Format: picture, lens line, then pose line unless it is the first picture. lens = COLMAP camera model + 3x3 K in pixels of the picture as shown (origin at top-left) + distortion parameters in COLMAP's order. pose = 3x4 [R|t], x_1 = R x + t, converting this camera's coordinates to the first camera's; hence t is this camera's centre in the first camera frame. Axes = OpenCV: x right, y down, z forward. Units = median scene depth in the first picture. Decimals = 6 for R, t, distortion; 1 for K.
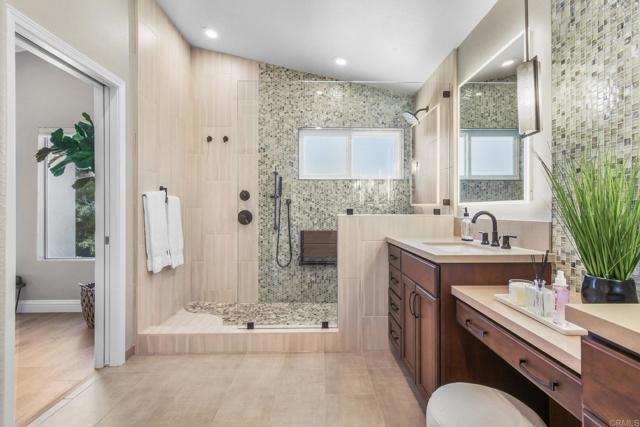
lens RADIAL K [[295.1, 0, 320.0], [0, 295.1, 211.2], [0, 0, 1]] dist [-0.000882, 0.000414]
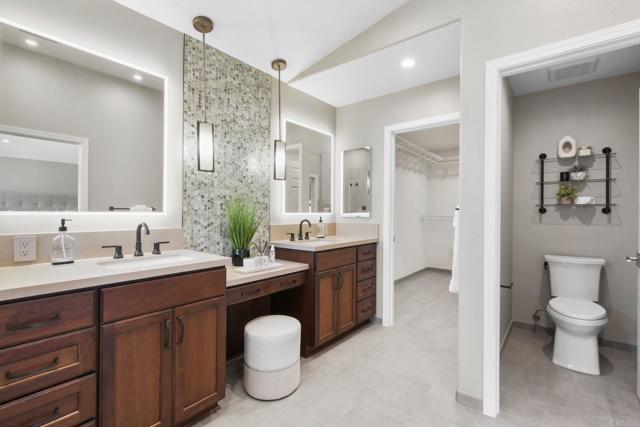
lens RADIAL K [[295.1, 0, 320.4], [0, 295.1, 213.3], [0, 0, 1]] dist [-0.000882, 0.000414]
pose [[-0.768689, 0.001741, 0.639620, -0.727533], [0.002135, 0.999998, -0.000156, -0.038458], [-0.639619, 0.001246, -0.768691, 1.828145]]
